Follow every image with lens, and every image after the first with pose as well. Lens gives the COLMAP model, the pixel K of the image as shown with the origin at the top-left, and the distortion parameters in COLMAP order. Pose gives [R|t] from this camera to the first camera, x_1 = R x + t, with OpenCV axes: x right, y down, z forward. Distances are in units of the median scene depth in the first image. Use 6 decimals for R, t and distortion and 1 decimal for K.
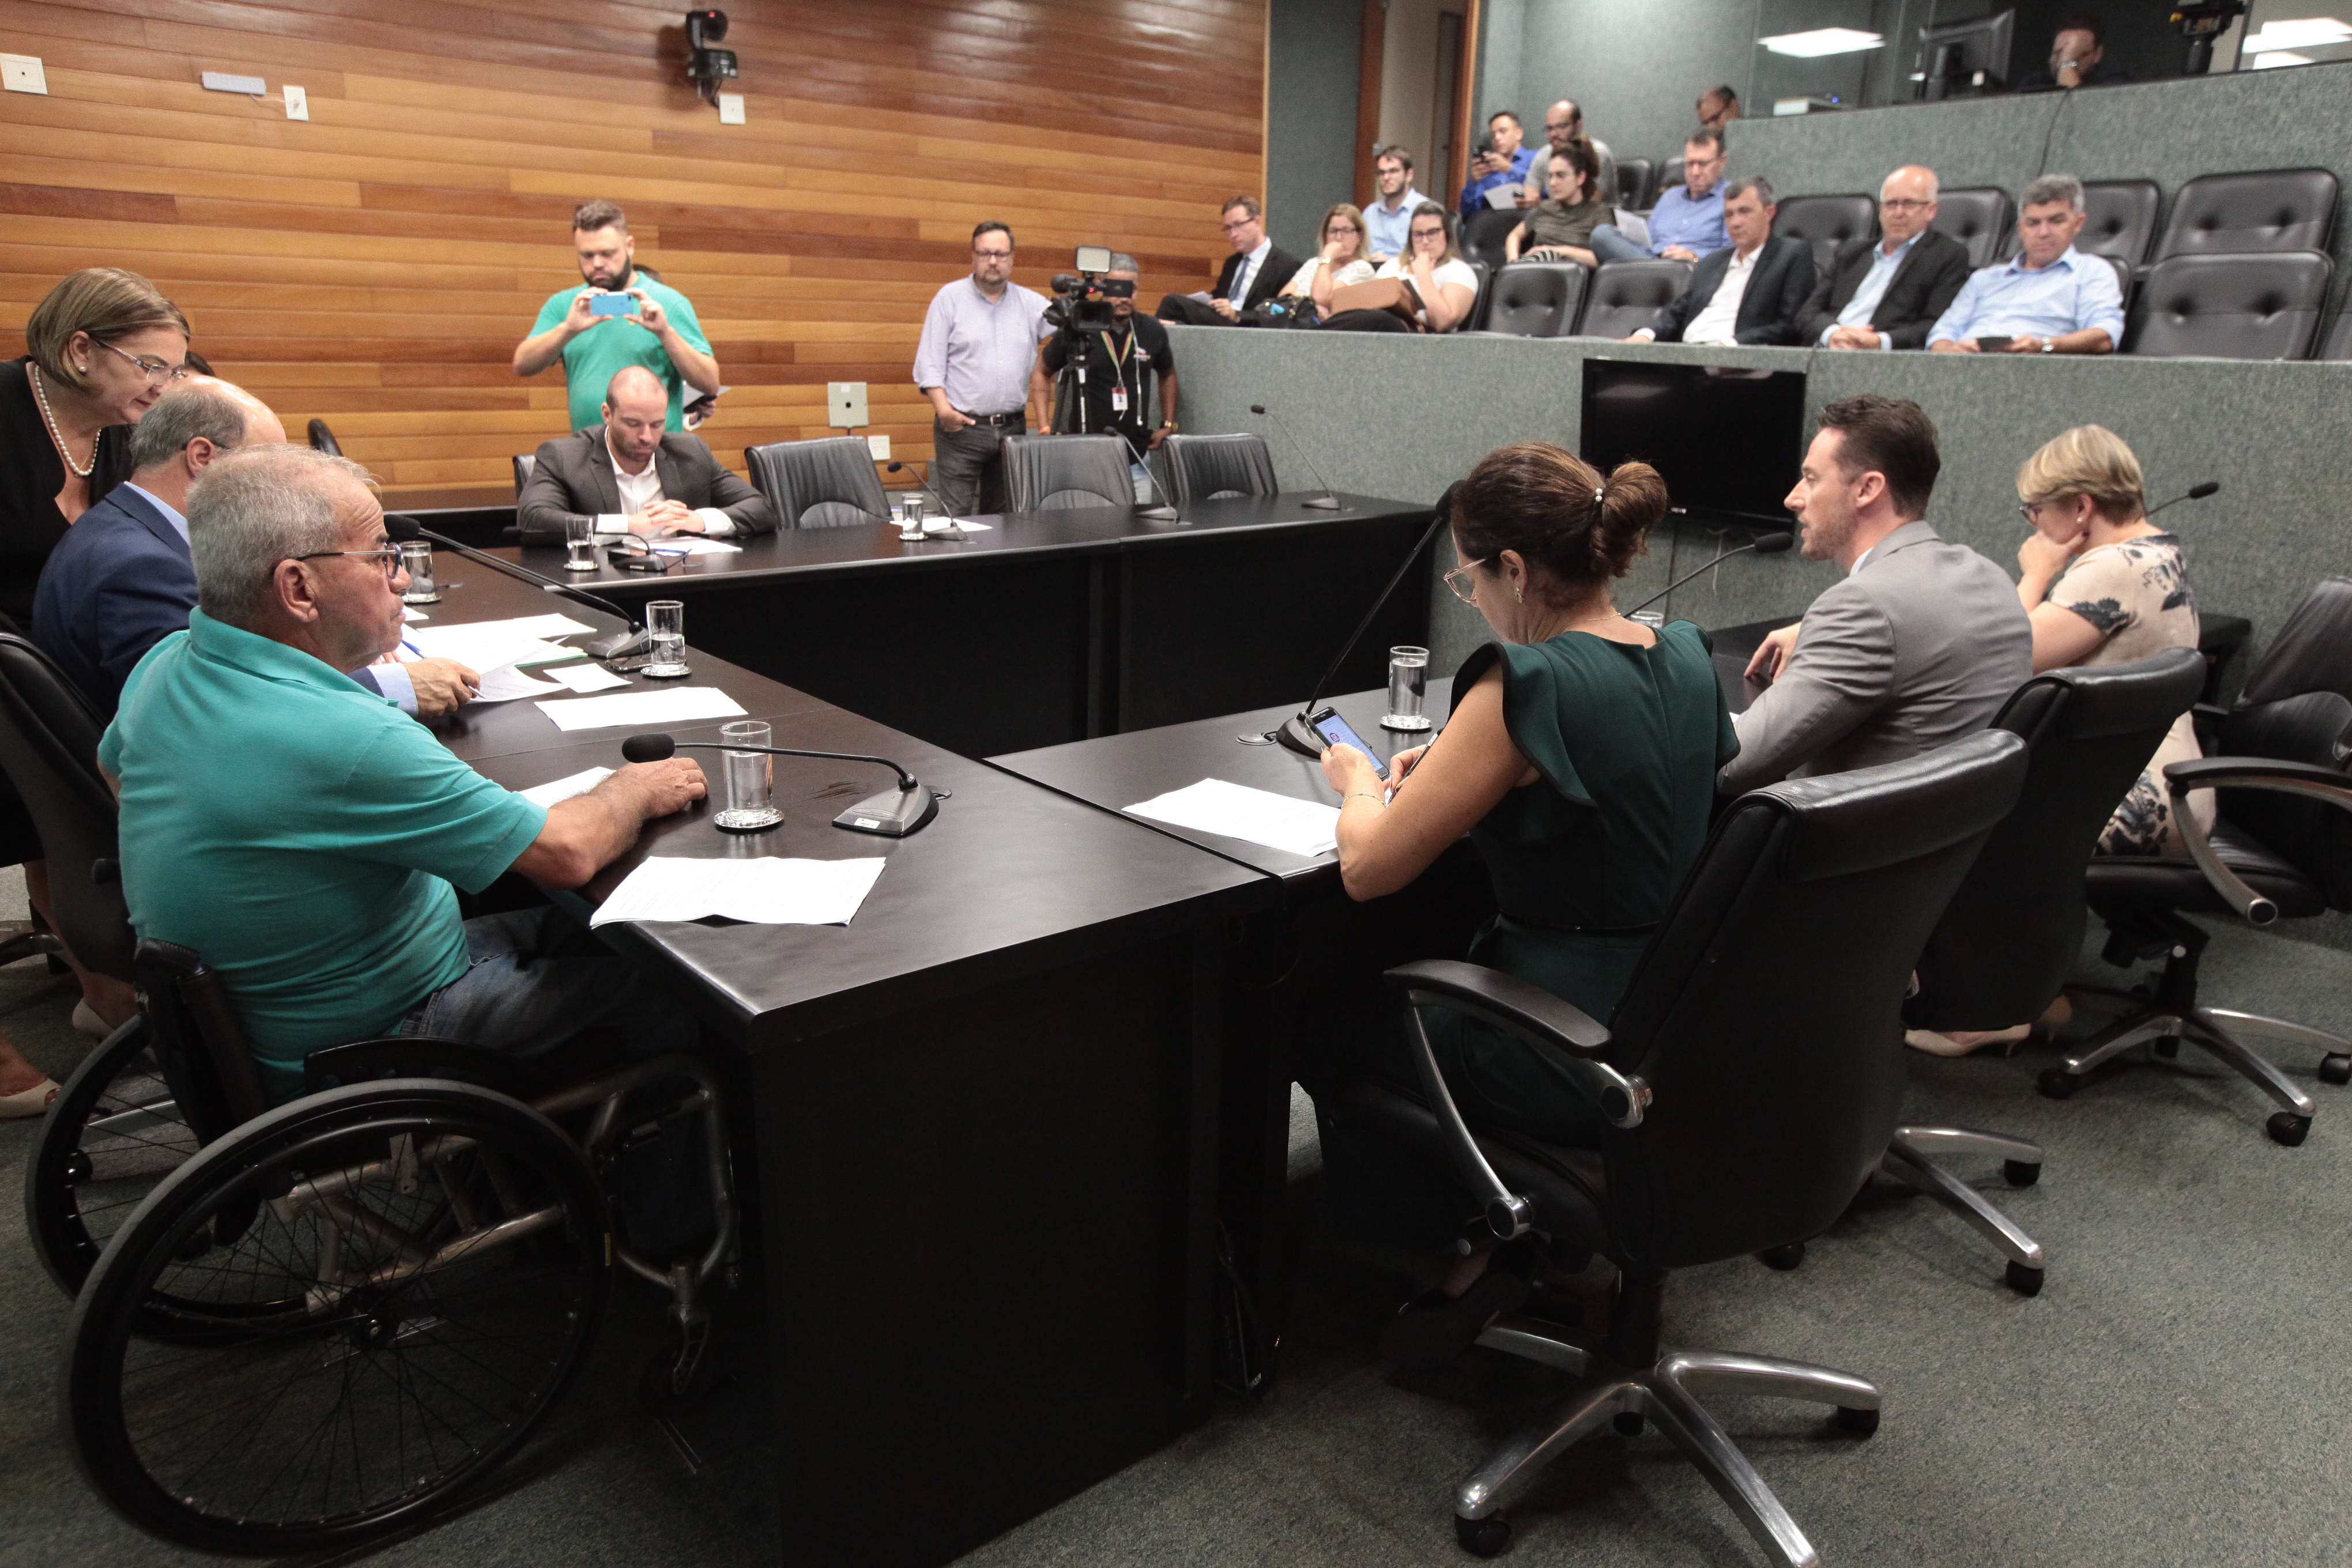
lens RADIAL K [[1672.2, 0, 1176.0], [0, 1672.2, 784.0], [0, 0, 1]] dist [-0.032336, 0.097905]
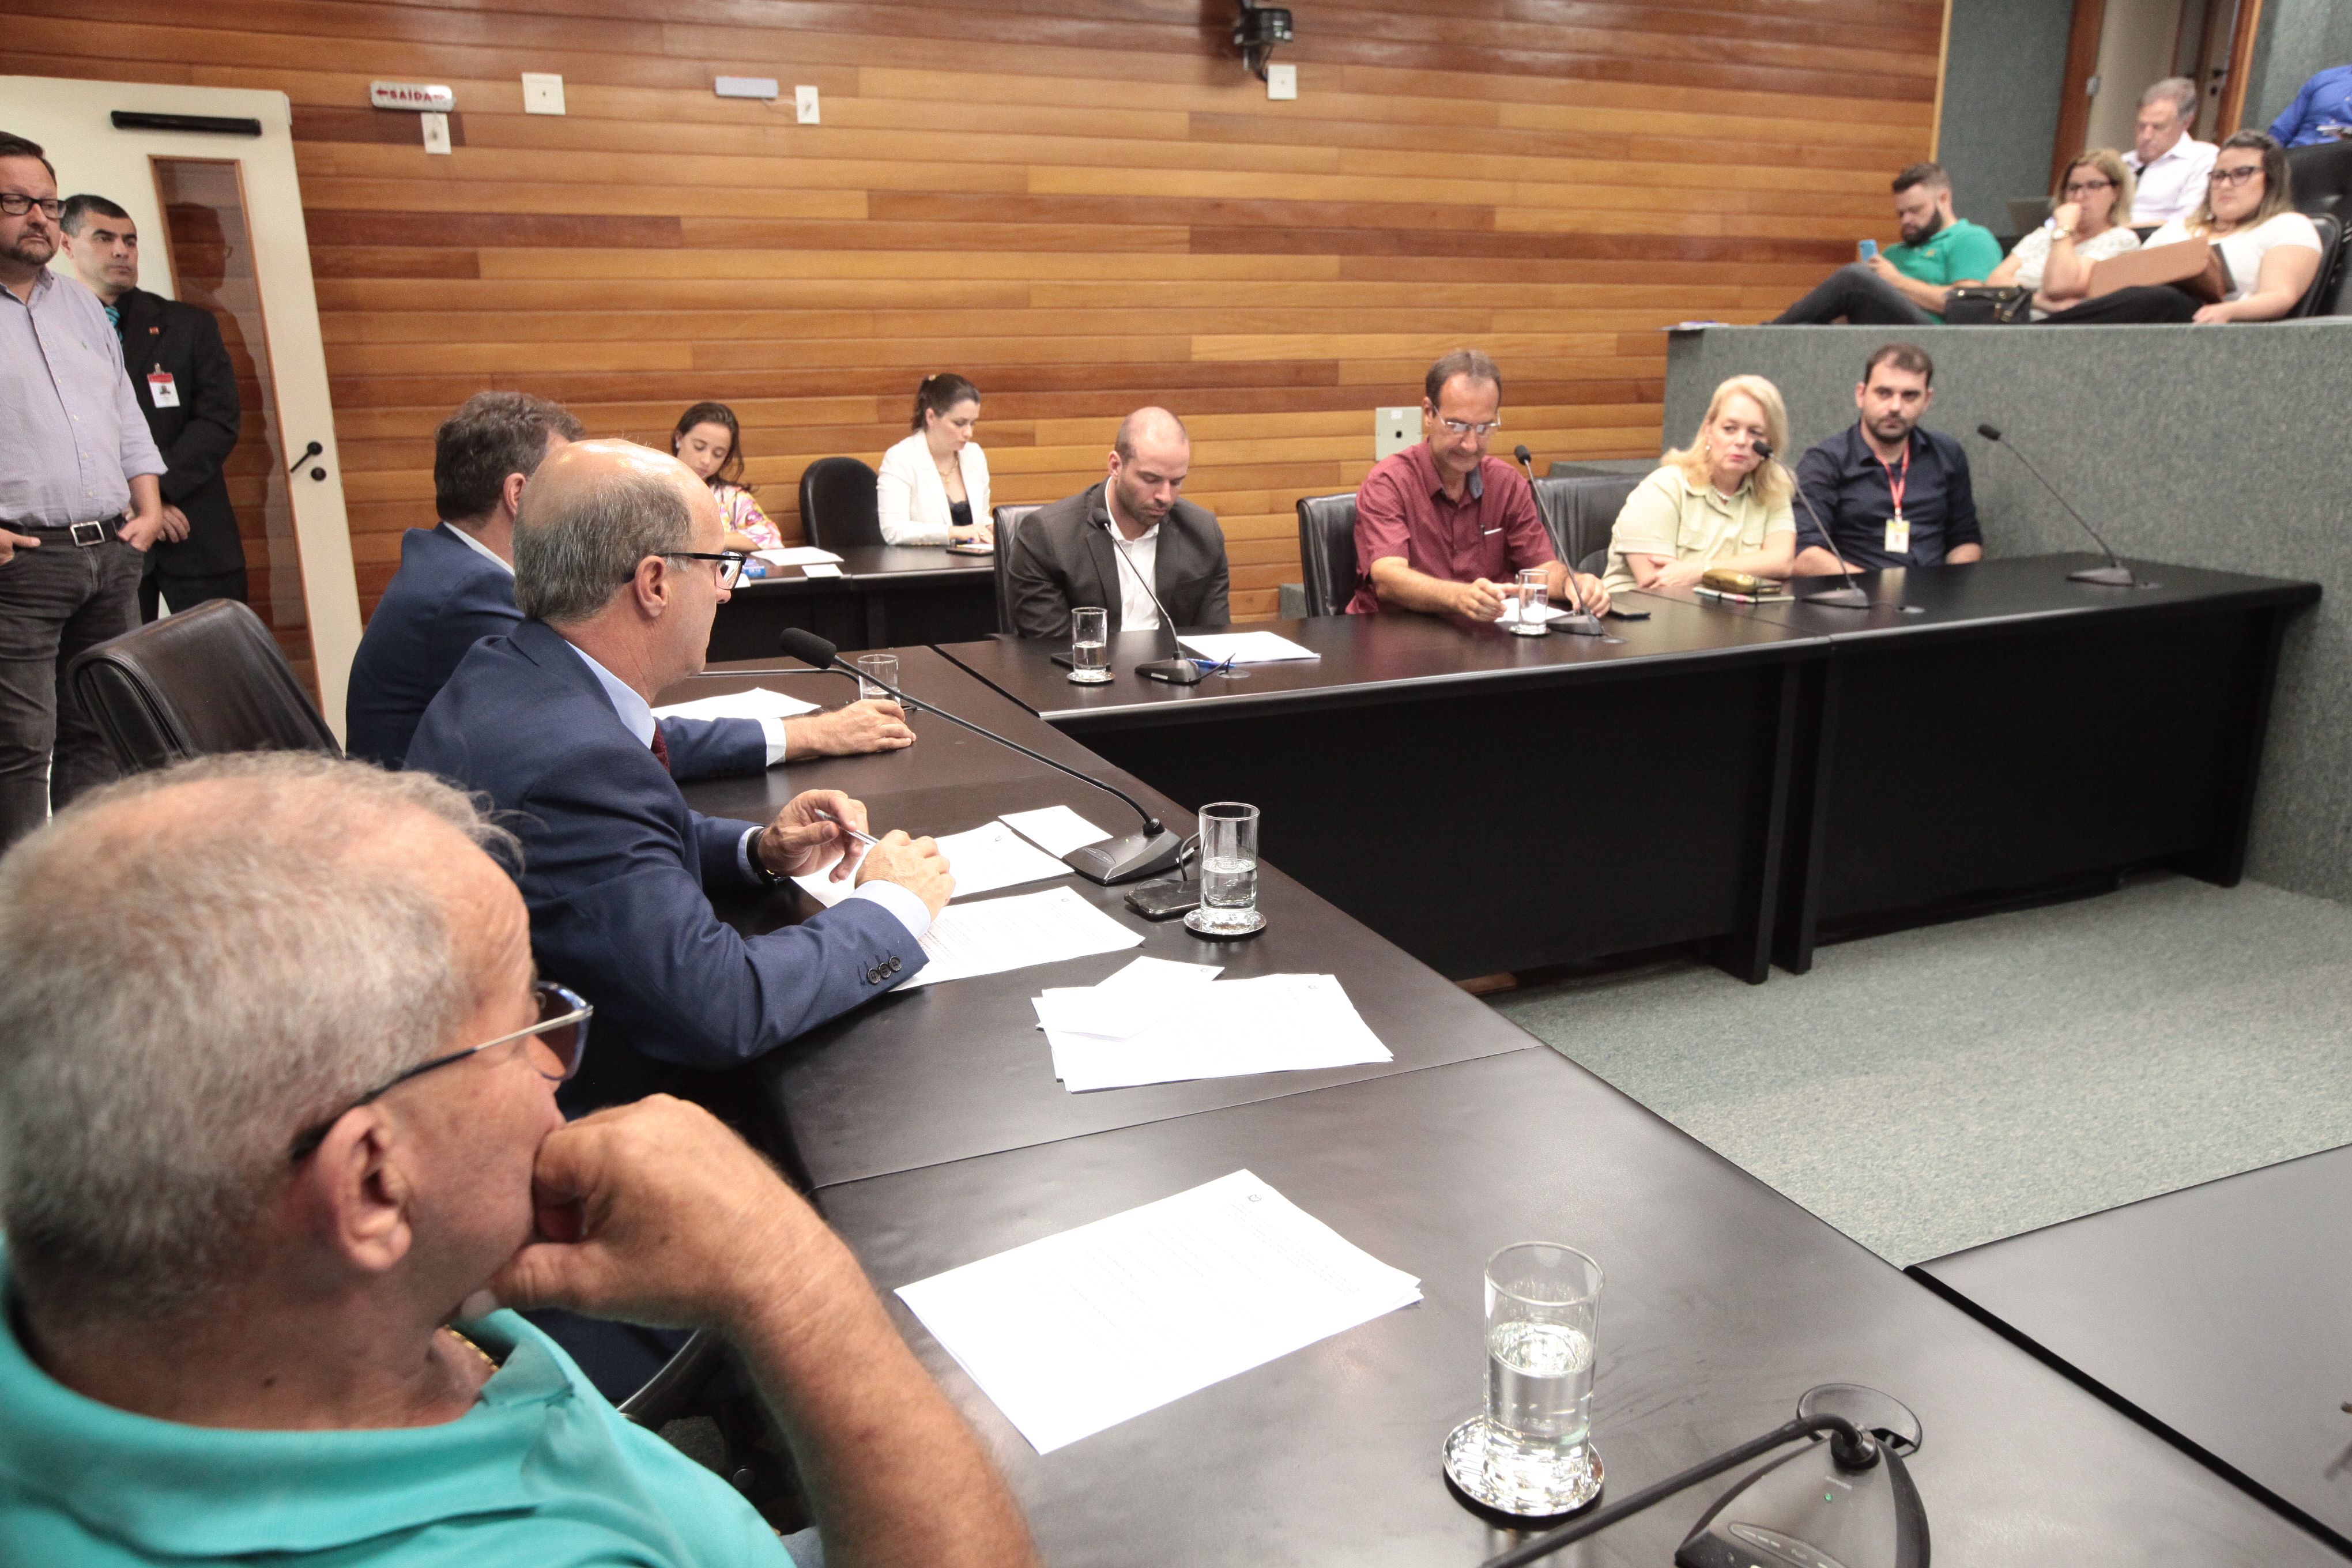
lens RADIAL K [[1691.0, 0, 1176.0], [0, 1691.0, 784.0], [0, 0, 1]] dist [-0.013424, 0.078084]
pose [[0.960925, 0.045689, -0.273011, -0.073057], [-0.048243, 0.998832, -0.002646, -0.051997], [0.272571, 0.015713, 0.962007, 0.186495]]
